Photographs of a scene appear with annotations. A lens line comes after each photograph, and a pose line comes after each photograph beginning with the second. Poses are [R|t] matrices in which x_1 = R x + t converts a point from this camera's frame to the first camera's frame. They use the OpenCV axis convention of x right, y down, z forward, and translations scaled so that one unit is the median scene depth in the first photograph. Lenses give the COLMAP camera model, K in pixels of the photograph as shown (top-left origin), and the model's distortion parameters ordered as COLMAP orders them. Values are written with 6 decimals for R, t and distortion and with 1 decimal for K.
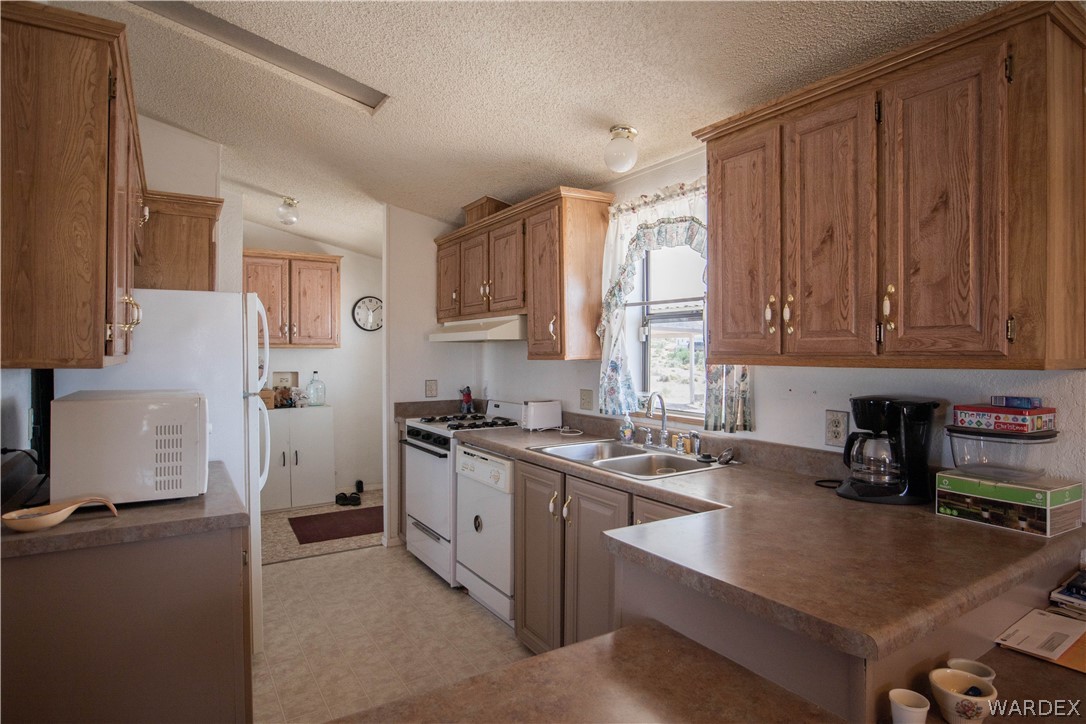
lens RADIAL K [[575.2, 0, 543.0], [0, 575.2, 362.0], [0, 0, 1]] dist [-0.037464, 0.001200]
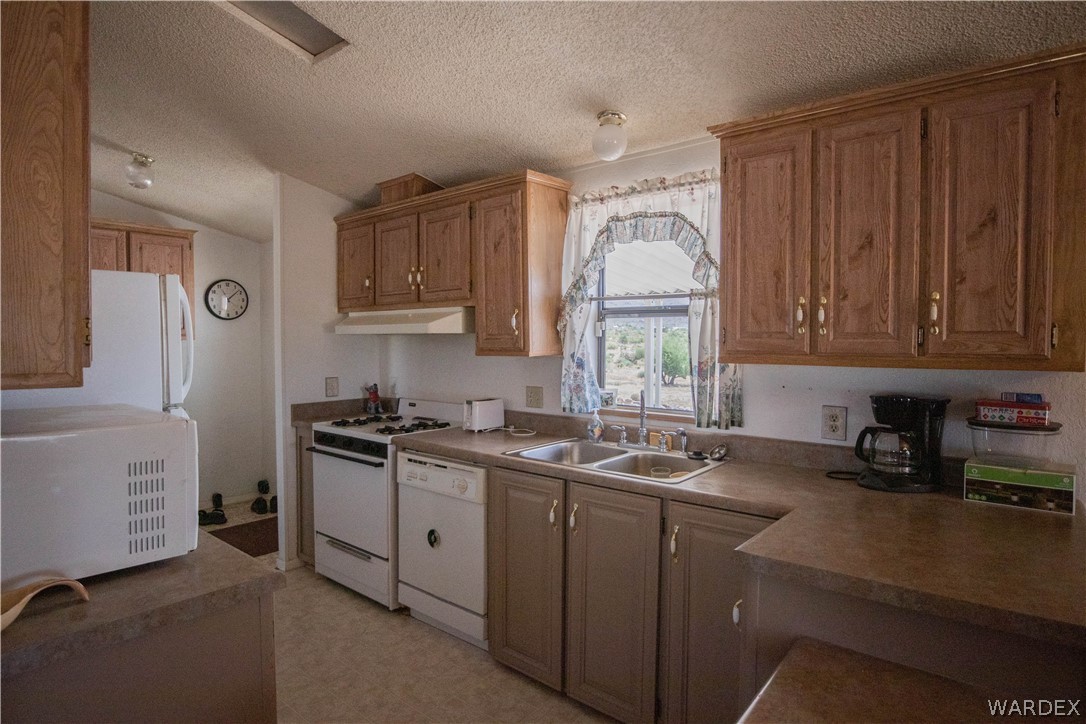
lens RADIAL K [[575.2, 0, 543.0], [0, 575.2, 362.0], [0, 0, 1]] dist [-0.037464, 0.001200]
pose [[0.956551, -0.009442, 0.291412, -0.274360], [0.003389, 0.999768, 0.021271, -0.018571], [-0.291545, -0.019359, 0.956361, 0.125030]]
